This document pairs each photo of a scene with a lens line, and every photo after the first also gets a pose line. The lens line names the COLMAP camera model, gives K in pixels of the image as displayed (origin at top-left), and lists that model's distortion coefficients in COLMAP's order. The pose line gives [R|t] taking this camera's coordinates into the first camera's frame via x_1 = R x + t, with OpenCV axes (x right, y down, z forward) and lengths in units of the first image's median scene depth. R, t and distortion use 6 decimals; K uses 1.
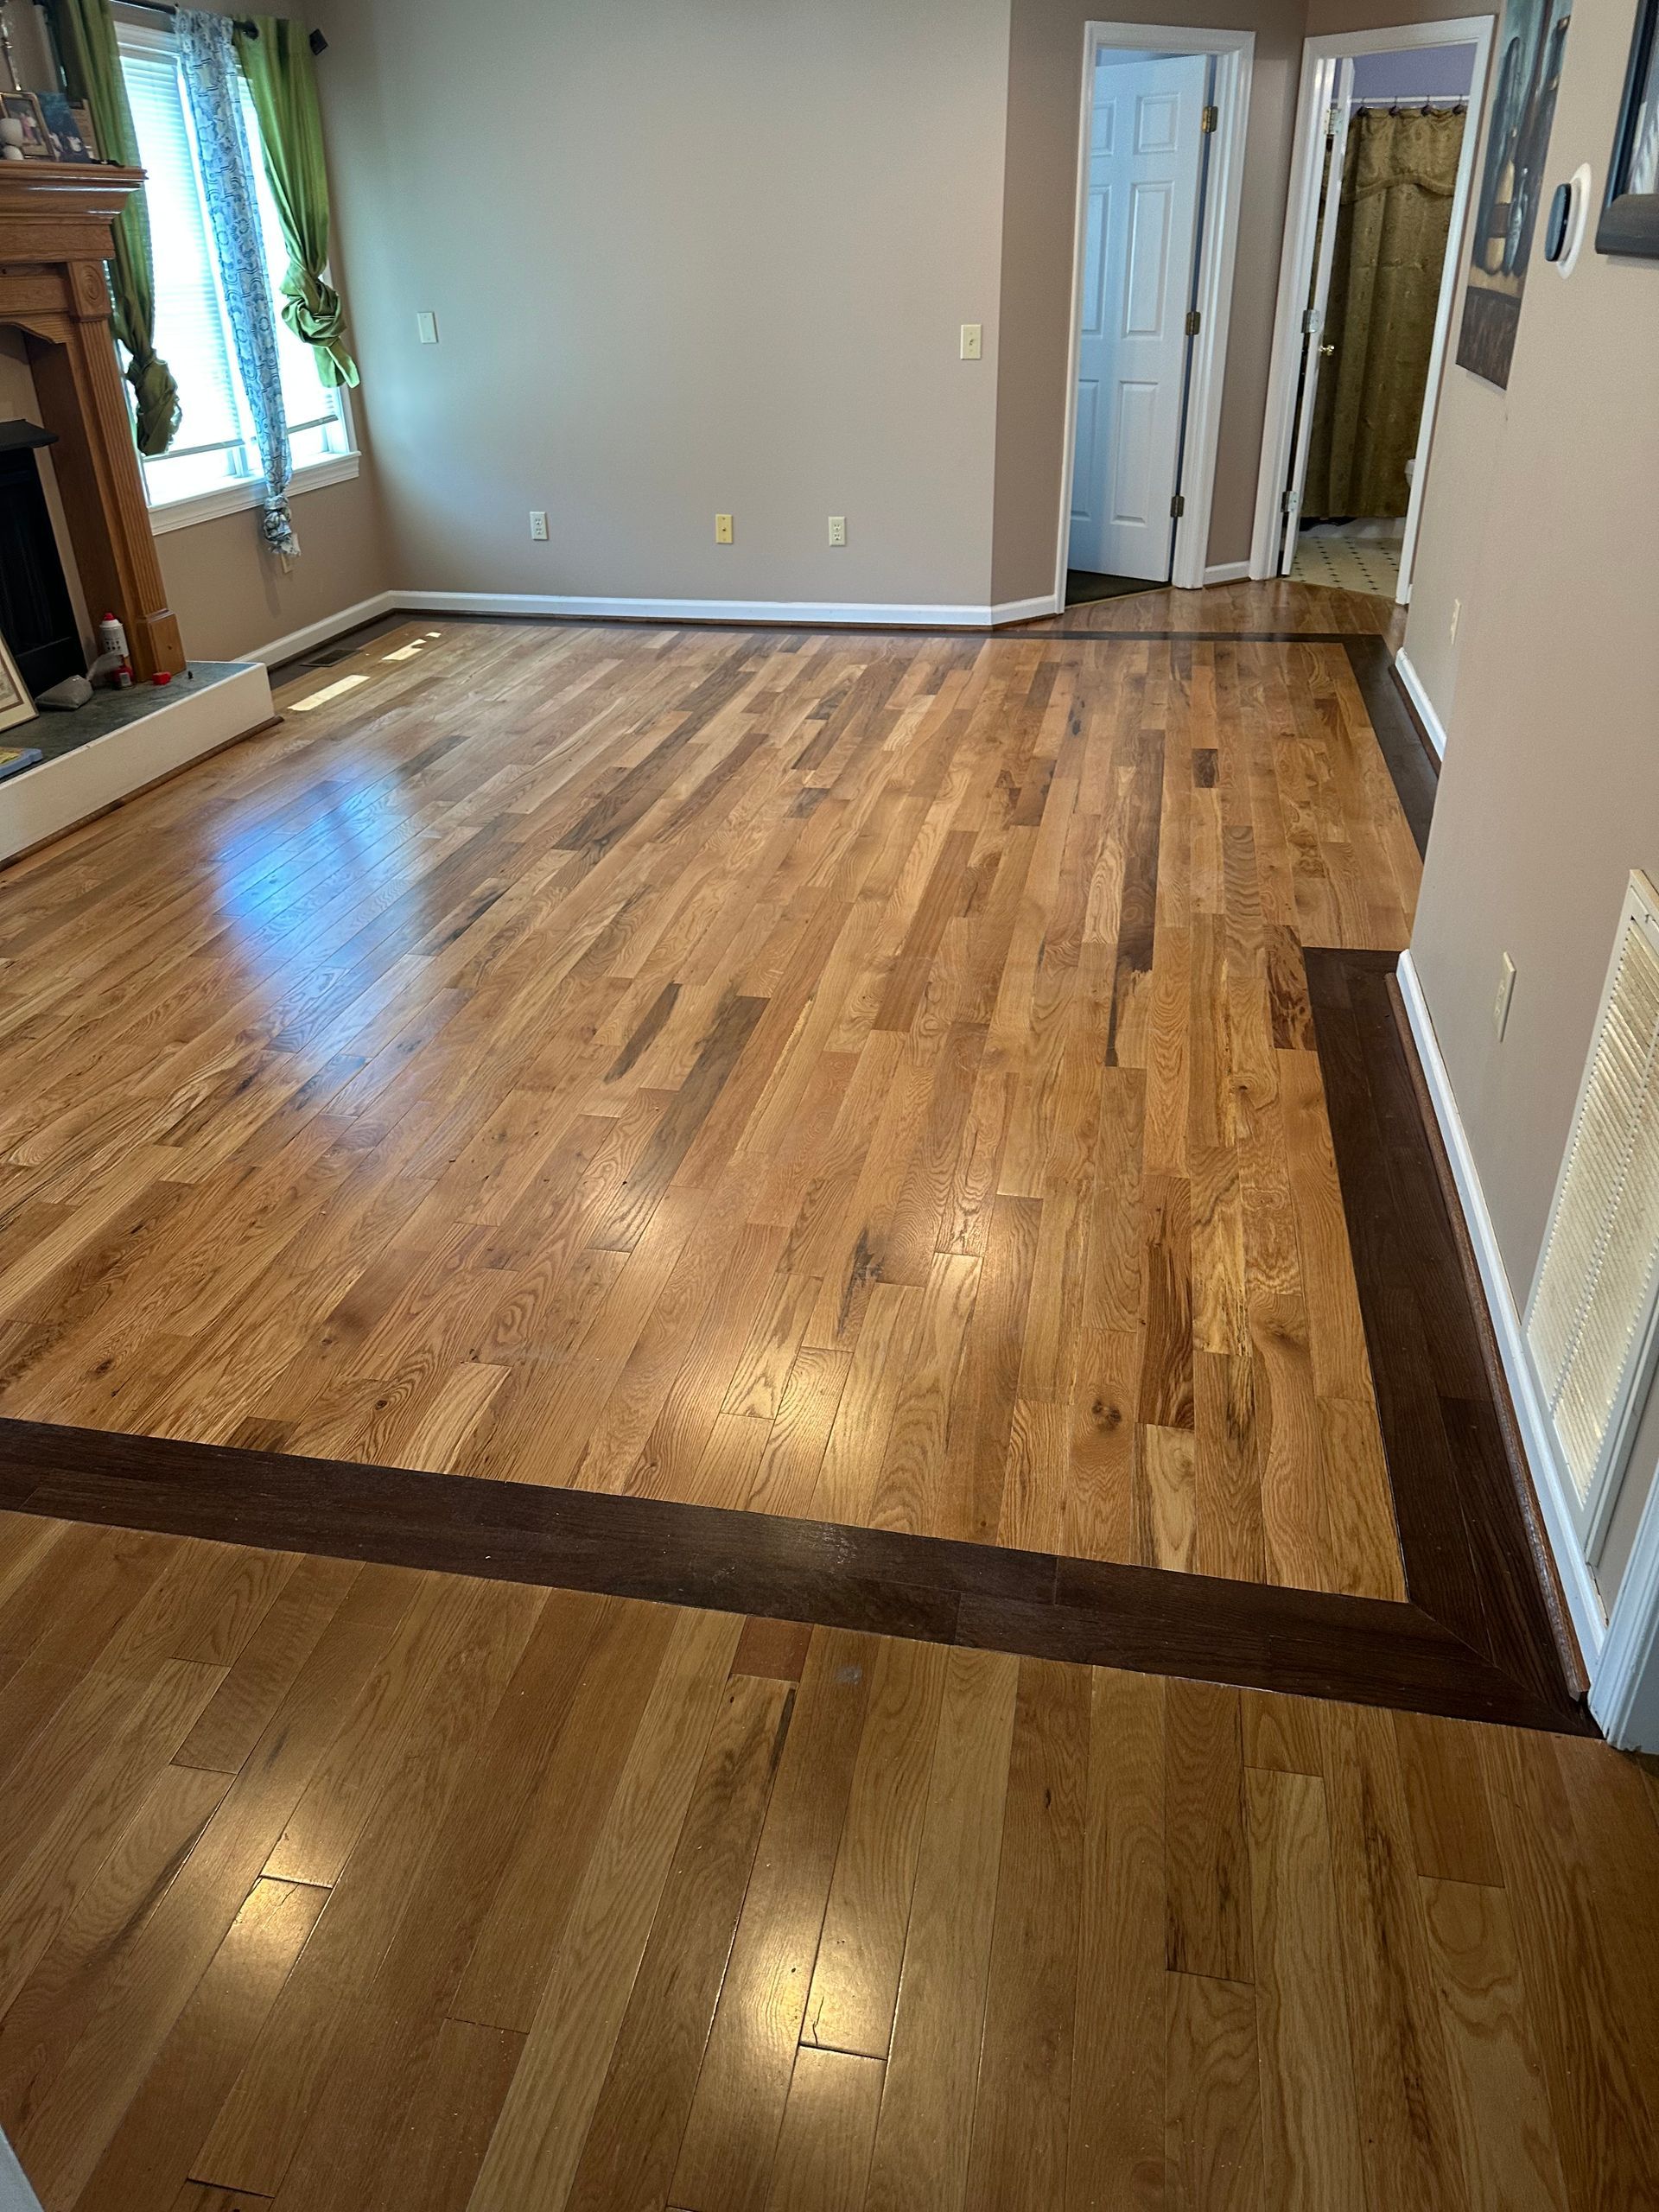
lens RADIAL K [[1578.2, 0, 822.1], [0, 1578.2, 1134.8], [0, 0, 1]] dist [-0.012656, 0.005049]
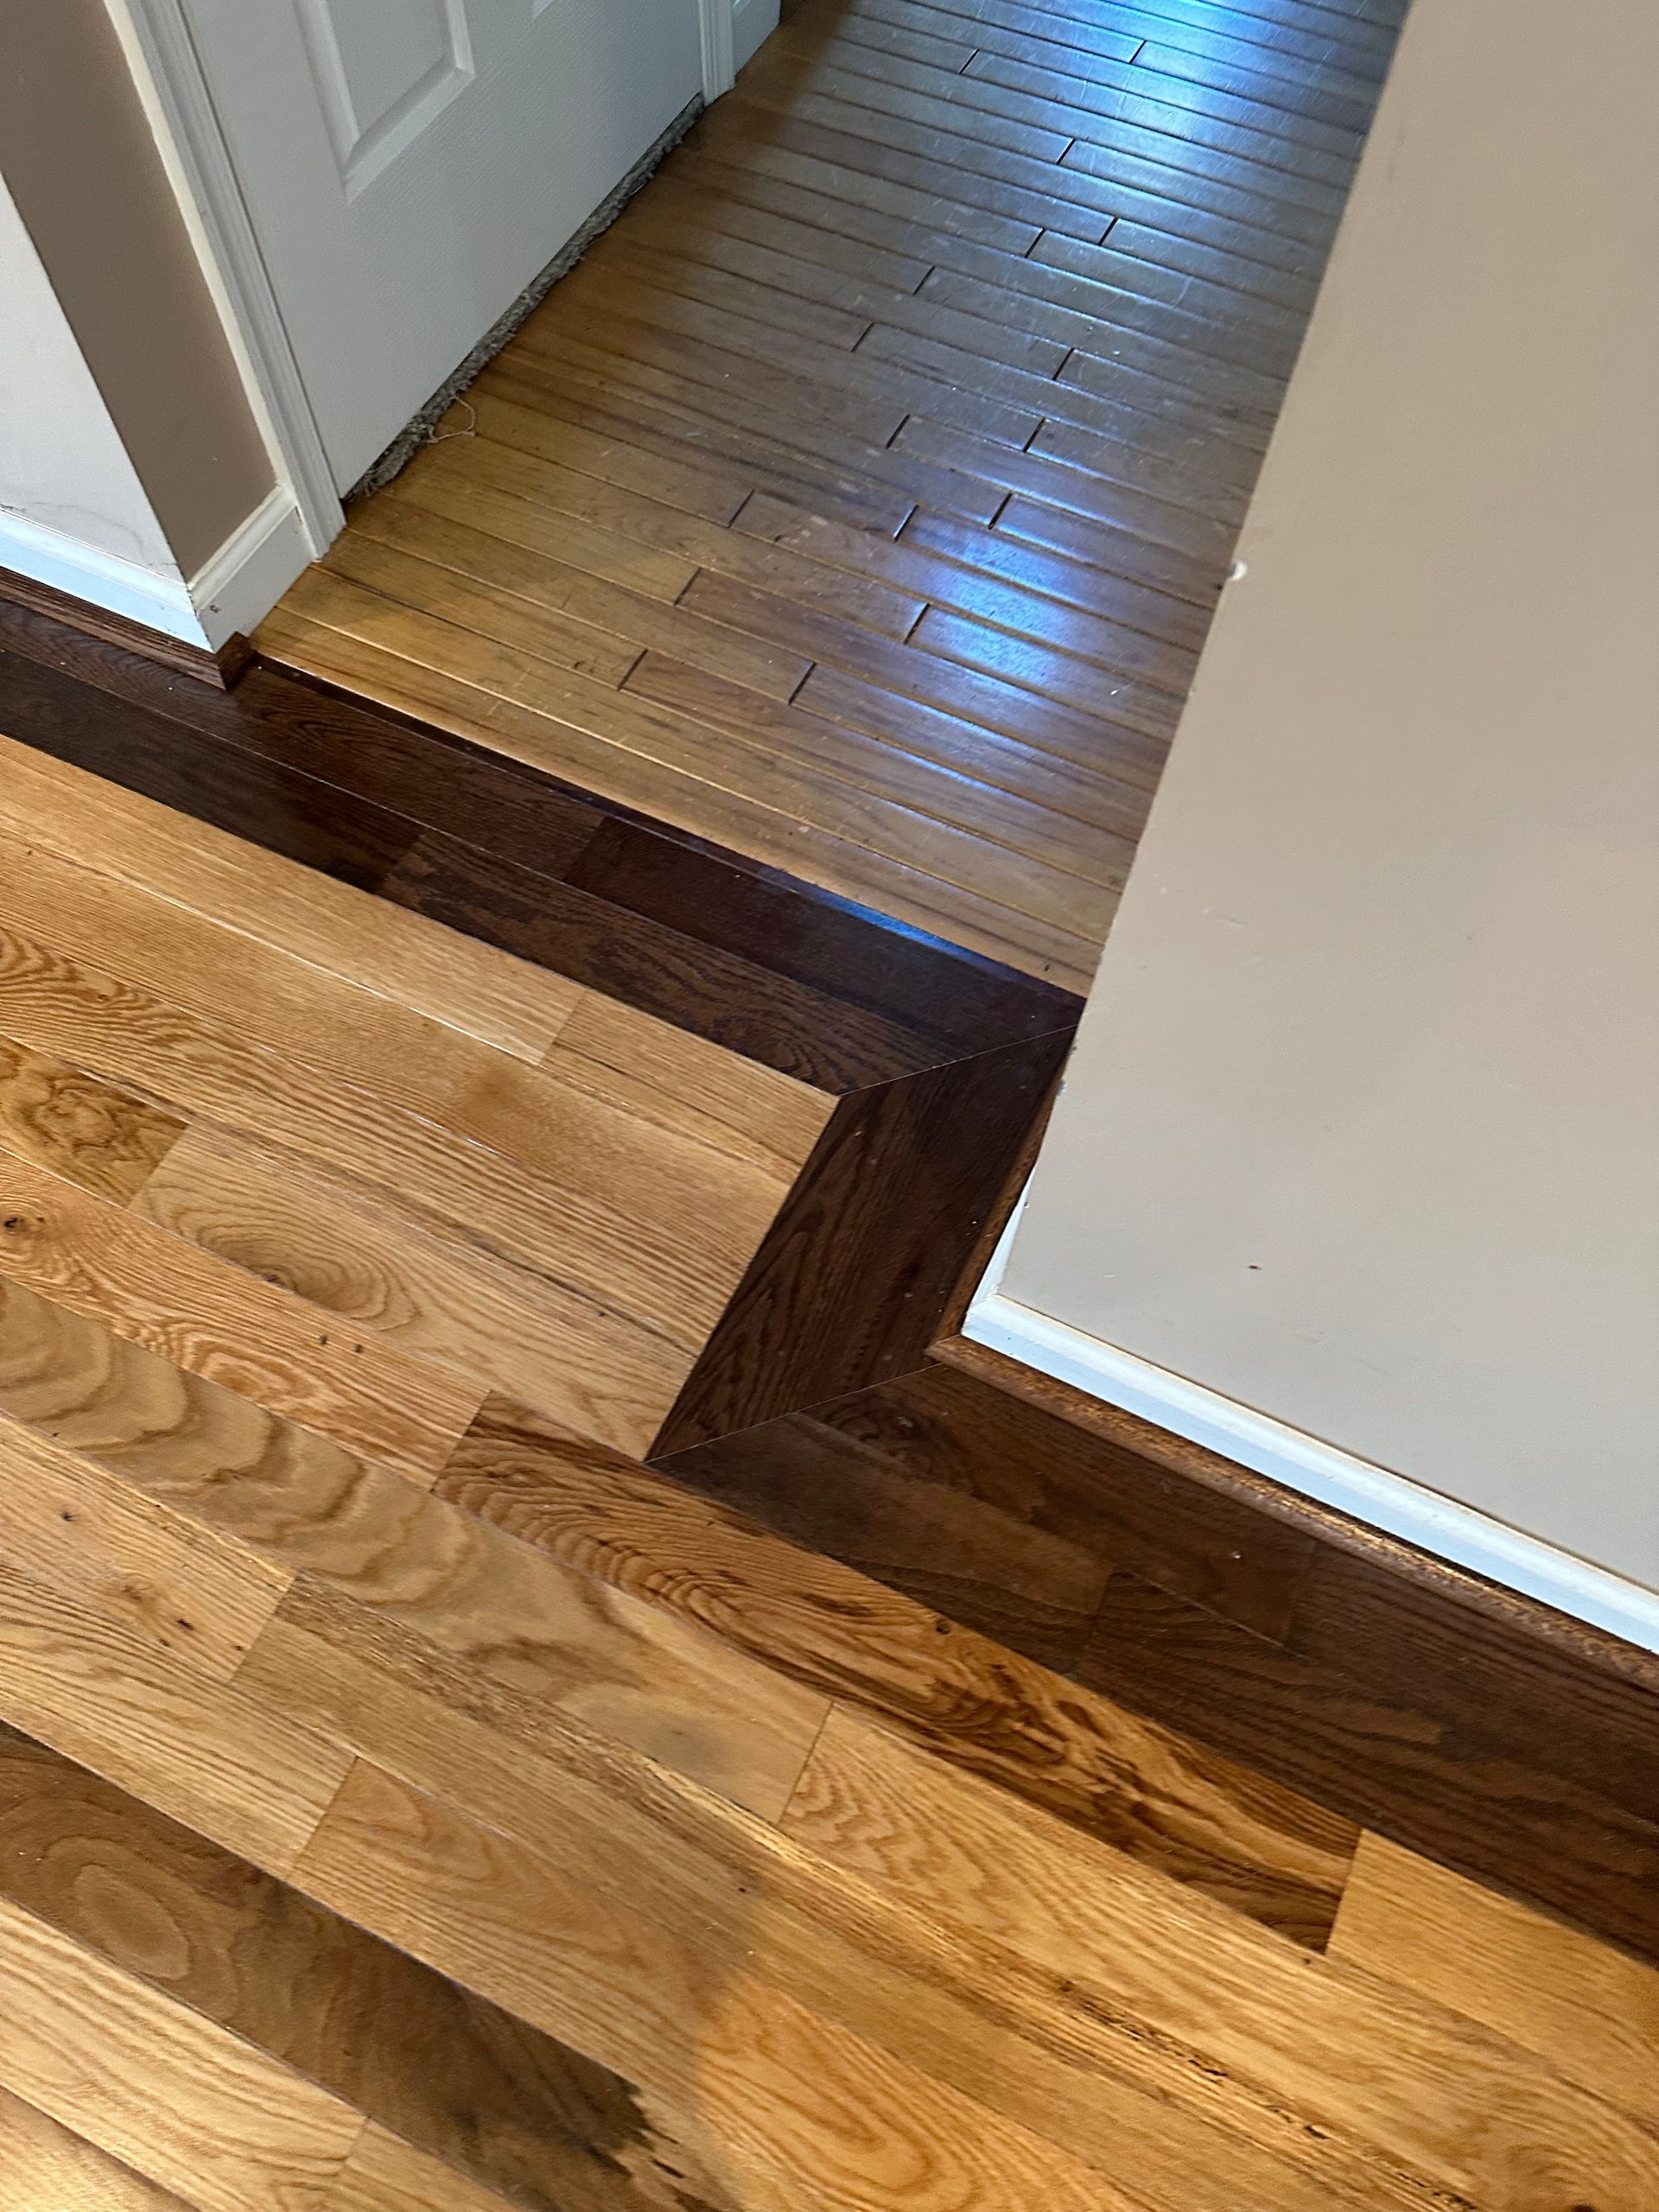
lens RADIAL K [[1578.2, 0, 822.1], [0, 1578.2, 1134.8], [0, 0, 1]] dist [-0.012656, 0.005049]
pose [[0.246864, -0.856992, 0.452353, 0.100075], [0.465013, 0.514306, 0.720591, -0.157775], [-0.850189, 0.032462, 0.525476, 0.351498]]
